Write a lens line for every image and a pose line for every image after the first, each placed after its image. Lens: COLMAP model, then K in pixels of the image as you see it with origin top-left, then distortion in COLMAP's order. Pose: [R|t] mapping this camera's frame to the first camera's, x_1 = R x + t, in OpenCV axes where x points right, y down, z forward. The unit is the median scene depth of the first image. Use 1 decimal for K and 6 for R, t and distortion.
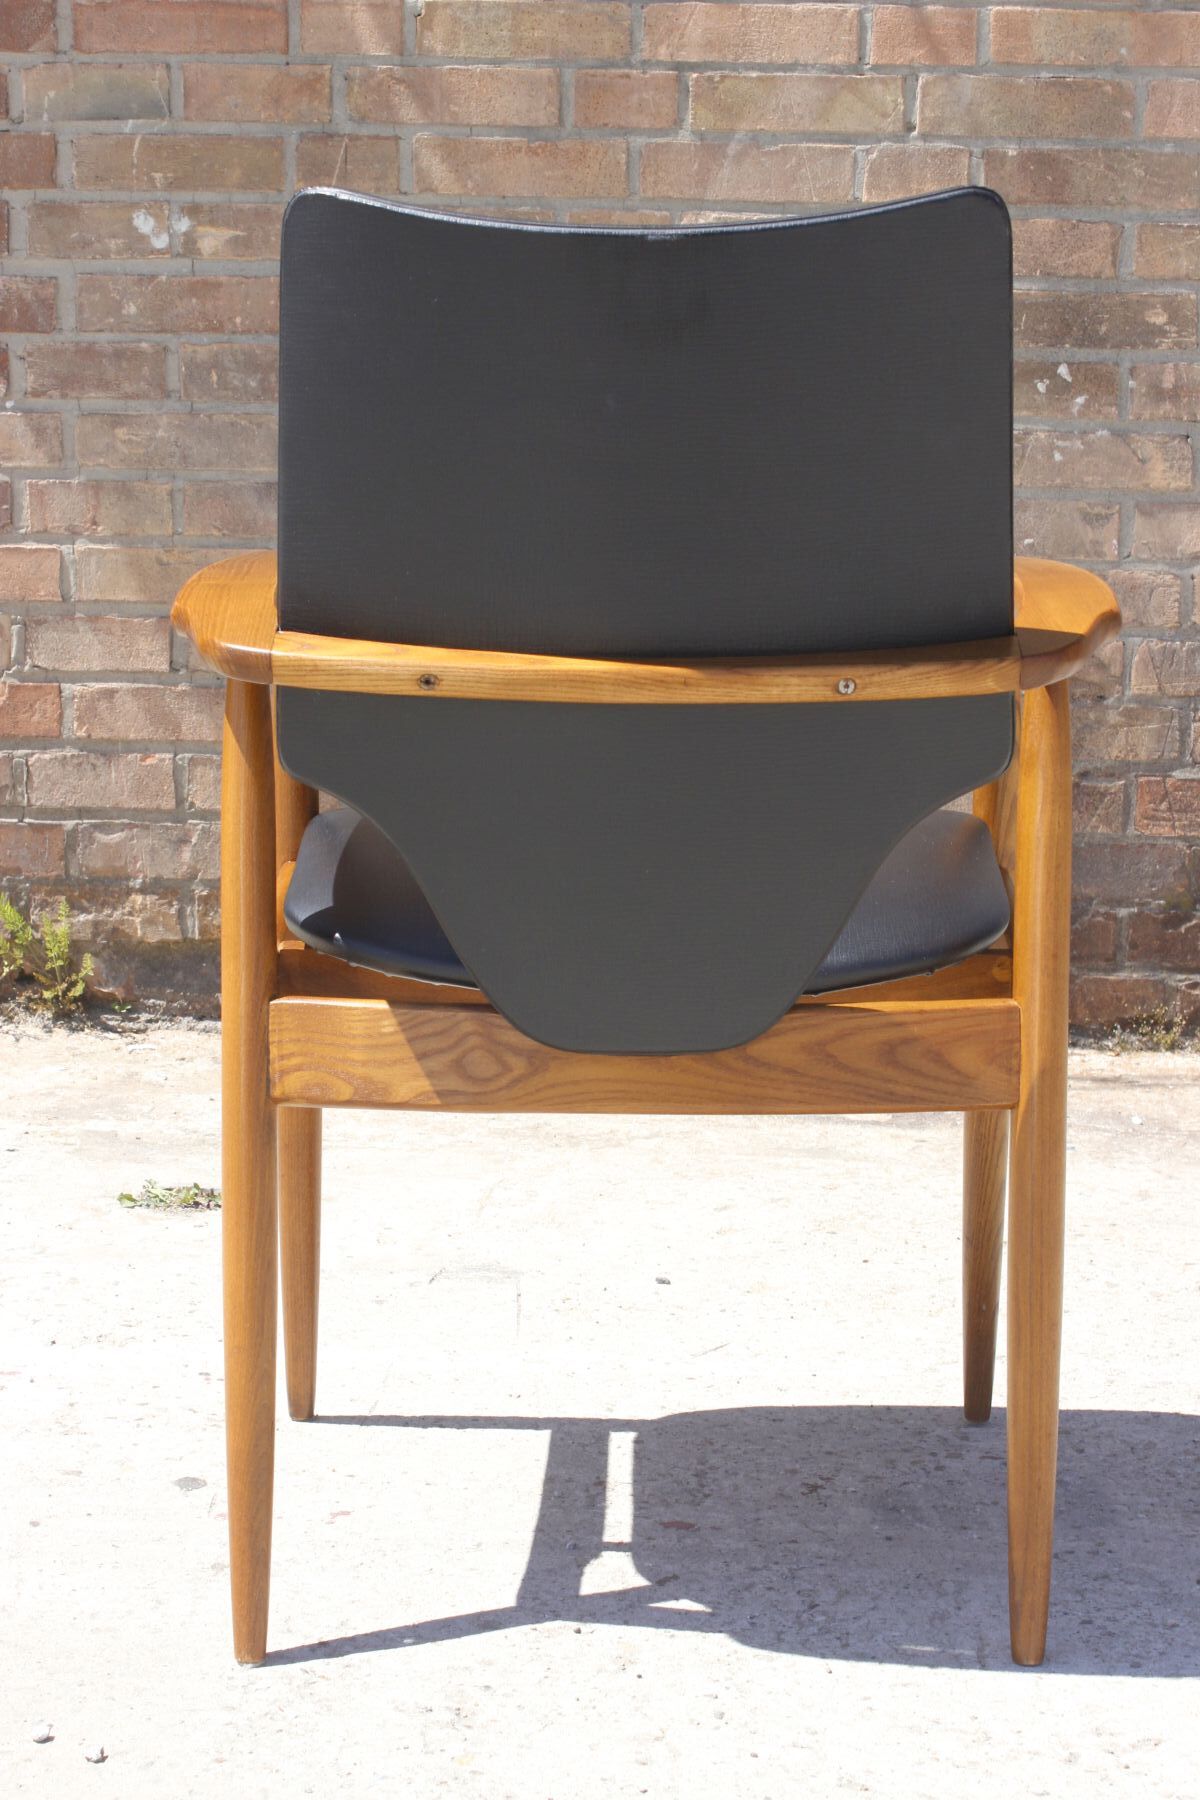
lens RADIAL K [[3384.5, 0, 608.7], [0, 3384.5, 921.1], [0, 0, 1]] dist [-0.003974, 0.252922]
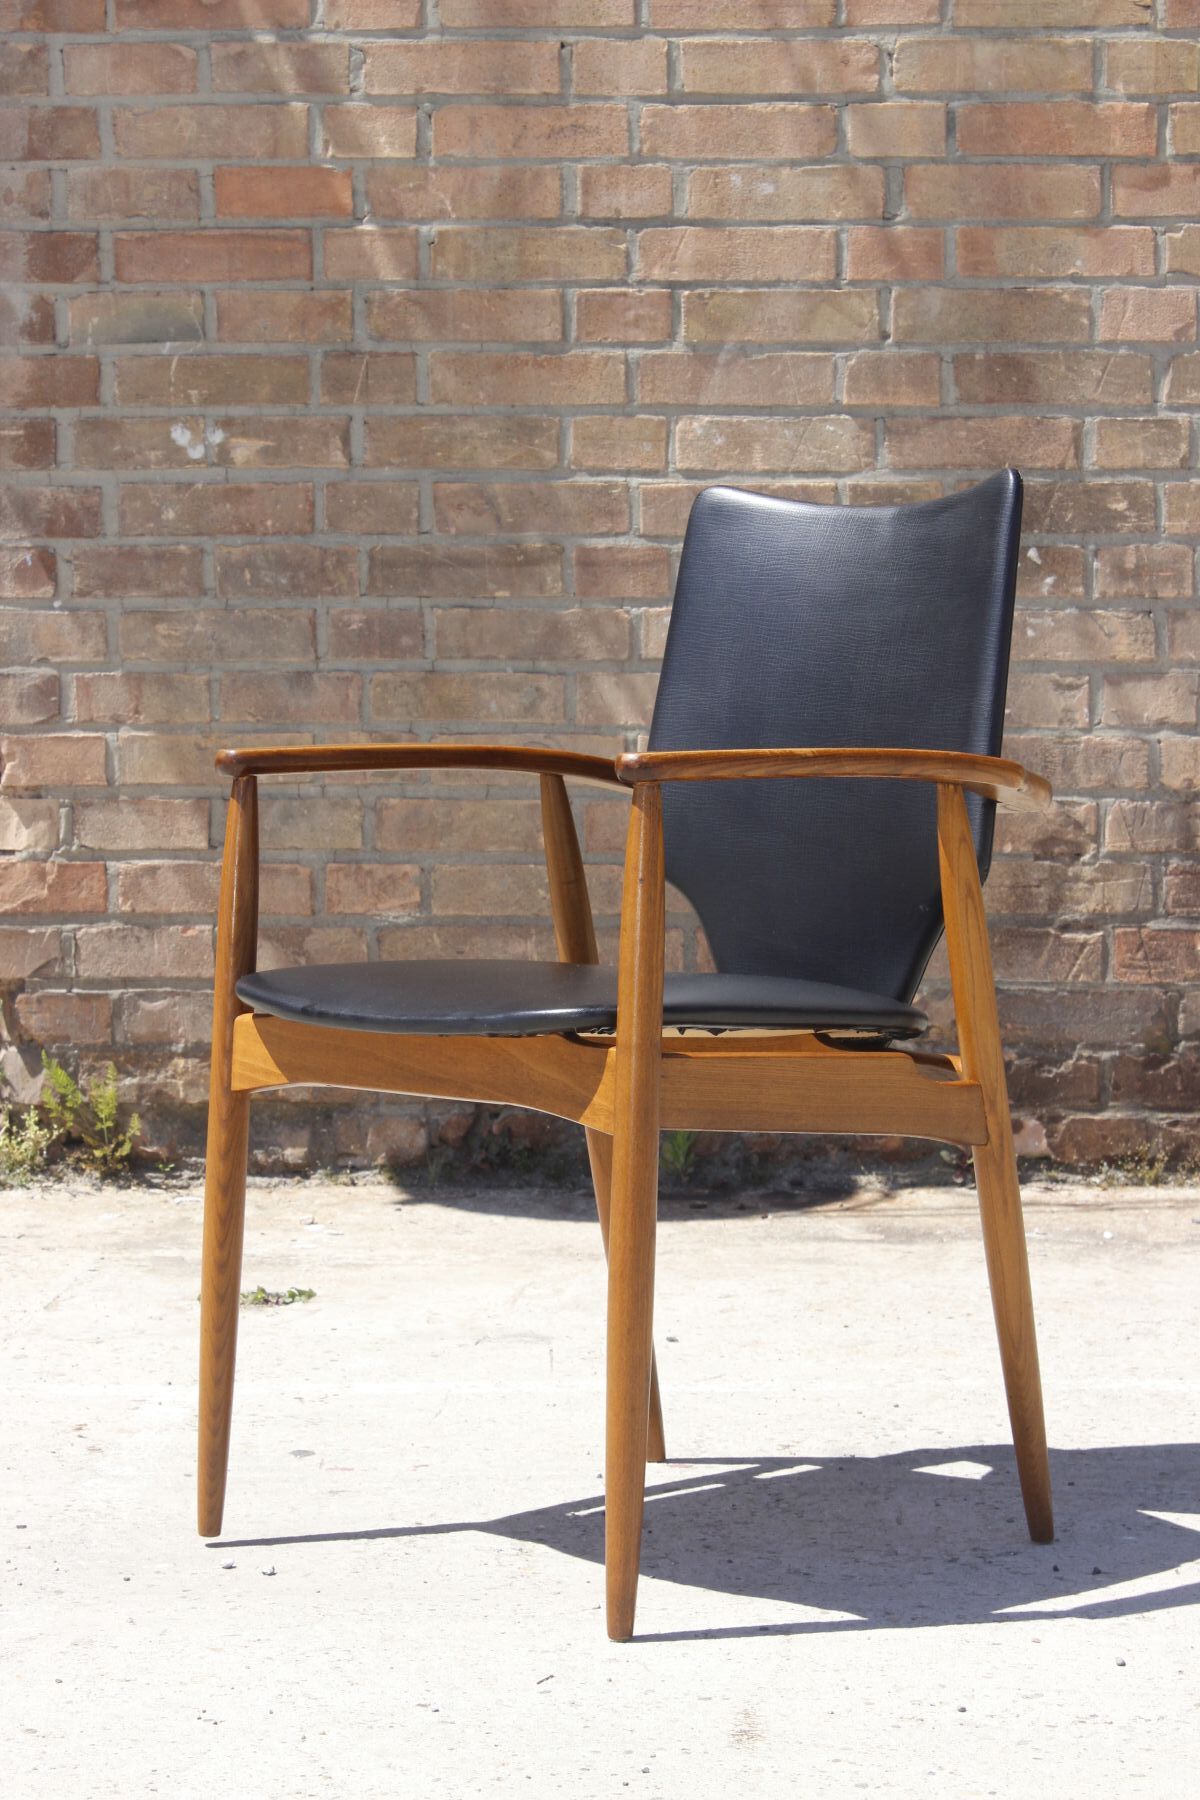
lens RADIAL K [[5272.2, 0, 600.0], [0, 5272.2, 900.0], [0, 0, 1]] dist [0.104060, 0.767367]
pose [[0.999784, -0.019944, -0.005913, 0.003702], [0.019420, 0.996736, -0.078364, 0.076798], [0.007457, 0.078232, 0.996907, -0.671366]]
